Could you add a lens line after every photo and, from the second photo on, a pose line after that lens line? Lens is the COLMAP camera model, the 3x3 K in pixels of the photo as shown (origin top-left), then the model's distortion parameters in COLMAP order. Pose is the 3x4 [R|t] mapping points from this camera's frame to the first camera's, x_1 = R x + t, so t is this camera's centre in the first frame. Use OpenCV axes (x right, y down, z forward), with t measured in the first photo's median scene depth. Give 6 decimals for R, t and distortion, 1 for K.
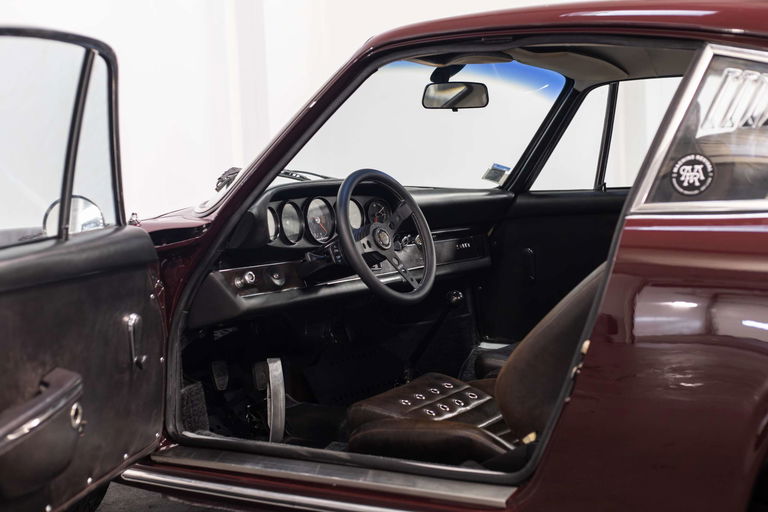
lens RADIAL K [[1082.2, 0, 384.0], [0, 1082.2, 256.0], [0, 0, 1]] dist [-0.013301, -0.015738]
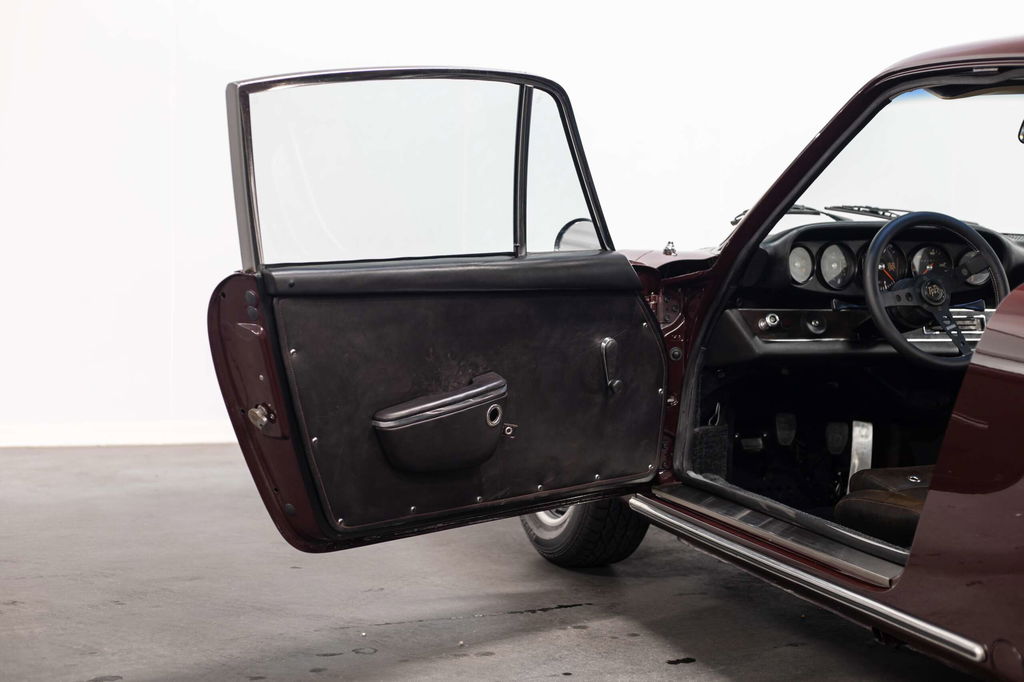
lens RADIAL K [[1442.9, 0, 512.0], [0, 1442.9, 341.0], [0, 0, 1]] dist [-0.013301, -0.015738]
pose [[0.801975, 0.111212, -0.586913, 0.435260], [-0.098265, 0.993693, 0.054019, -0.007360], [0.589219, 0.014351, 0.807846, -0.139350]]
